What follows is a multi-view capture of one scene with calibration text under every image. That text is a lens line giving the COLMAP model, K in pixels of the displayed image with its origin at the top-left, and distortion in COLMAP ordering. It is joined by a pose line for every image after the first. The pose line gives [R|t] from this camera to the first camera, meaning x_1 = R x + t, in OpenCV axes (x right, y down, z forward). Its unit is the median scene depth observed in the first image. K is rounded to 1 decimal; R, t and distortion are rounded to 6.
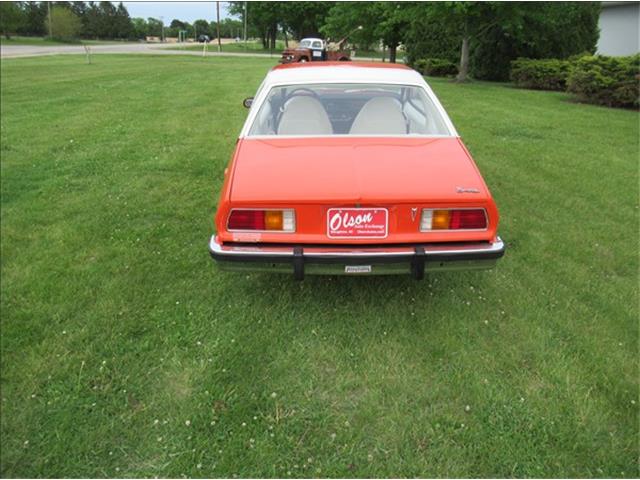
lens RADIAL K [[474.2, 0, 320.0], [0, 474.2, 240.0], [0, 0, 1]] dist [0.000233, -0.000392]
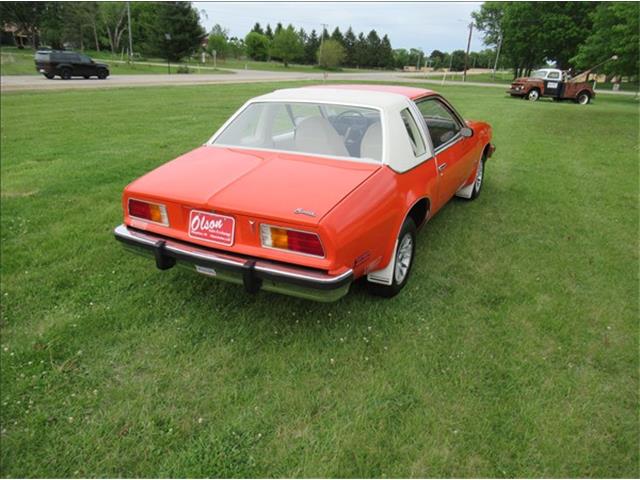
lens RADIAL K [[474.4, 0, 322.4], [0, 474.4, 240.5], [0, 0, 1]] dist [0.008752, -0.002103]
pose [[0.876532, 0.176170, -0.447946, 0.469323], [-0.200428, 0.979684, -0.006899, -0.030020], [0.437630, 0.095829, 0.894034, 0.098356]]
